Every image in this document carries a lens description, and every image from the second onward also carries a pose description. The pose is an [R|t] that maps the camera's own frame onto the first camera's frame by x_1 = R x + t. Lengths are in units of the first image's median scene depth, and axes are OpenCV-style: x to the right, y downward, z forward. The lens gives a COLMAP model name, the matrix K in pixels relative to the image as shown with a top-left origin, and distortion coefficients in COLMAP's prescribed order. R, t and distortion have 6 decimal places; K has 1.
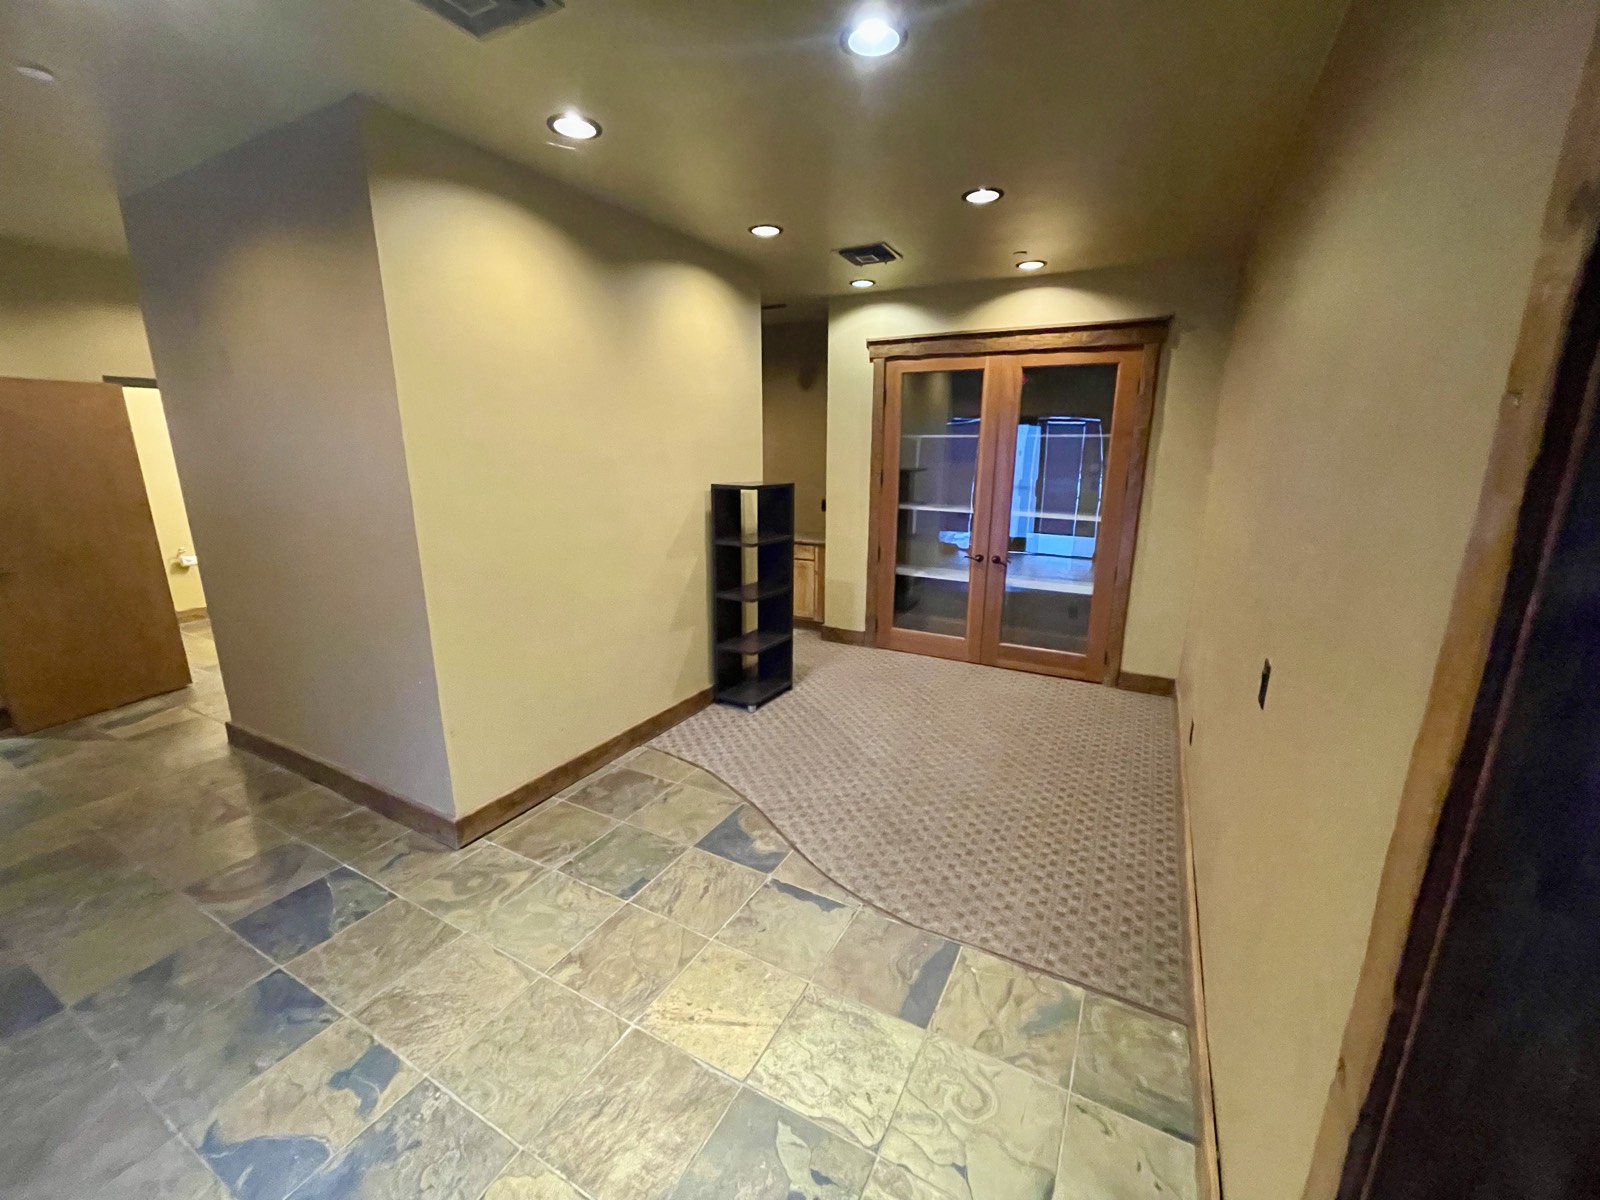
lens RADIAL K [[645.1, 0, 801.3], [0, 645.1, 602.4], [0, 0, 1]] dist [0.000311, 0.001211]
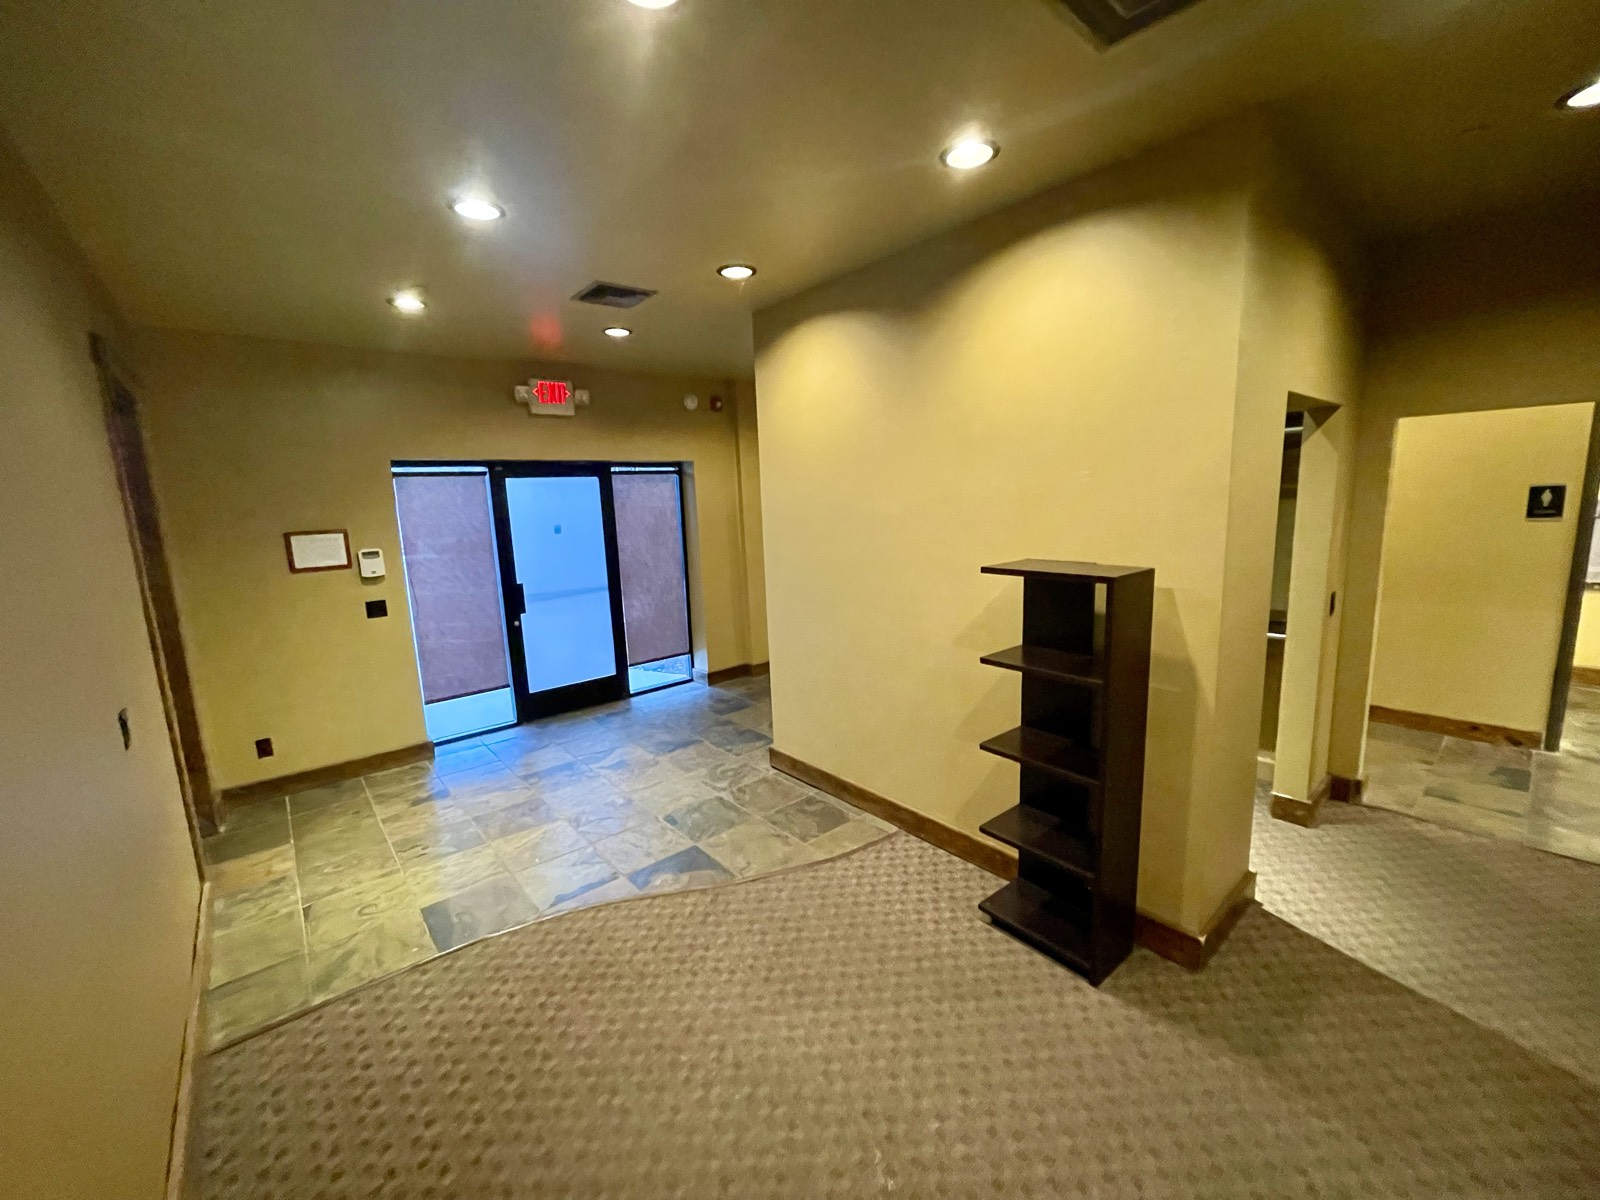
lens RADIAL K [[645.1, 0, 800.0], [0, 645.1, 597.8], [0, 0, 1]] dist [0.000311, 0.001211]
pose [[-0.359302, 0.155987, -0.920092, 0.838105], [-0.190498, 0.952912, 0.235942, -0.394046], [0.913571, 0.260050, -0.312668, 1.538537]]
